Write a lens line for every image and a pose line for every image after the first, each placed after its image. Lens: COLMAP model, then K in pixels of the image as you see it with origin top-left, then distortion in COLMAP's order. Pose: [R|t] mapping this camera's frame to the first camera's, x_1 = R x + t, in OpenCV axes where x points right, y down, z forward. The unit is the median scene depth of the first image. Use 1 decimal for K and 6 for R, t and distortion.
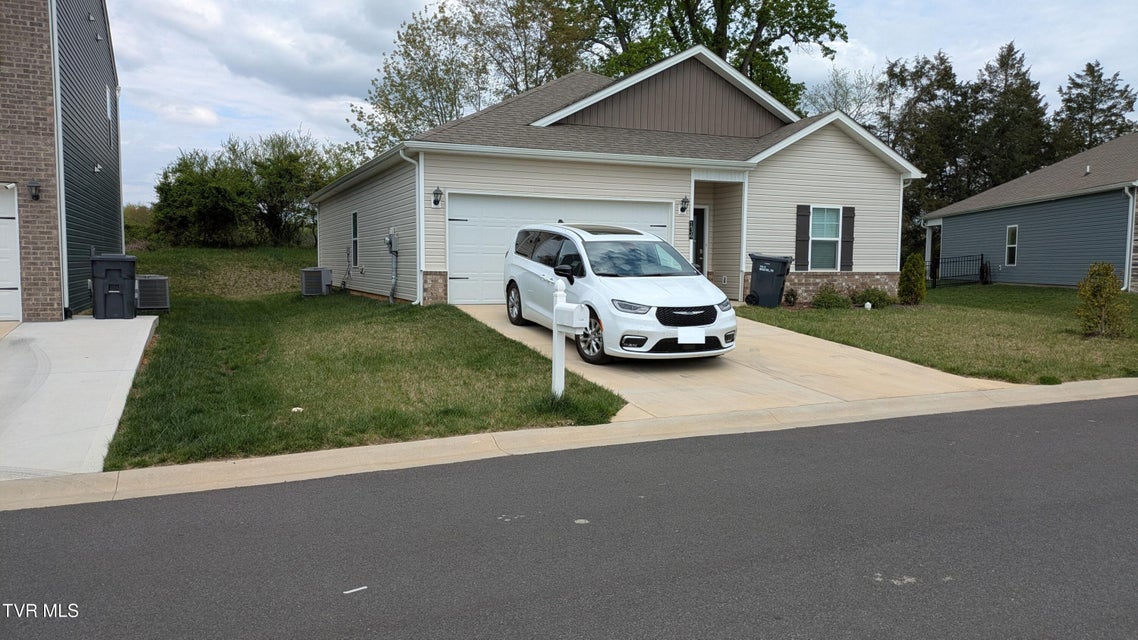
lens RADIAL K [[844.6, 0, 569.0], [0, 844.6, 320.0], [0, 0, 1]] dist [0.003291, -0.001695]
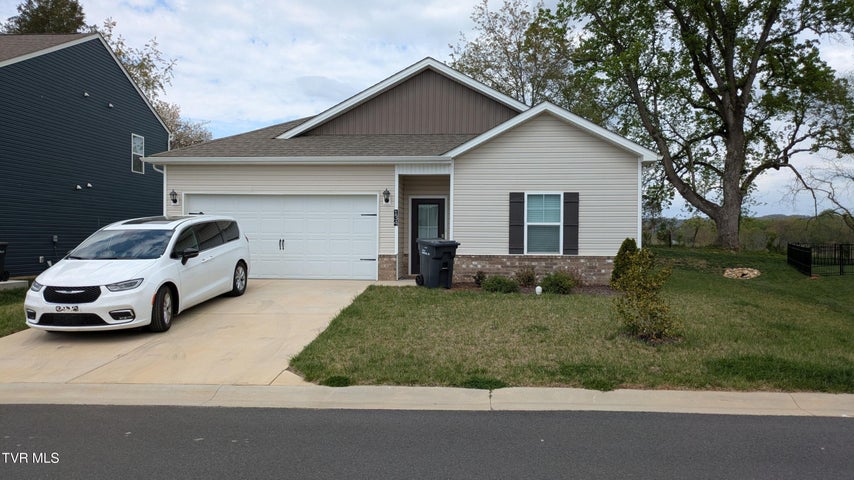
lens RADIAL K [[626.2, 0, 427.0], [0, 626.2, 240.0], [0, 0, 1]] dist [0.023397, -0.001650]
pose [[0.881043, 0.000310, -0.473036, 0.554023], [-0.033535, 0.997525, -0.061808, -0.023978], [0.471846, 0.070318, 0.878872, 0.259299]]
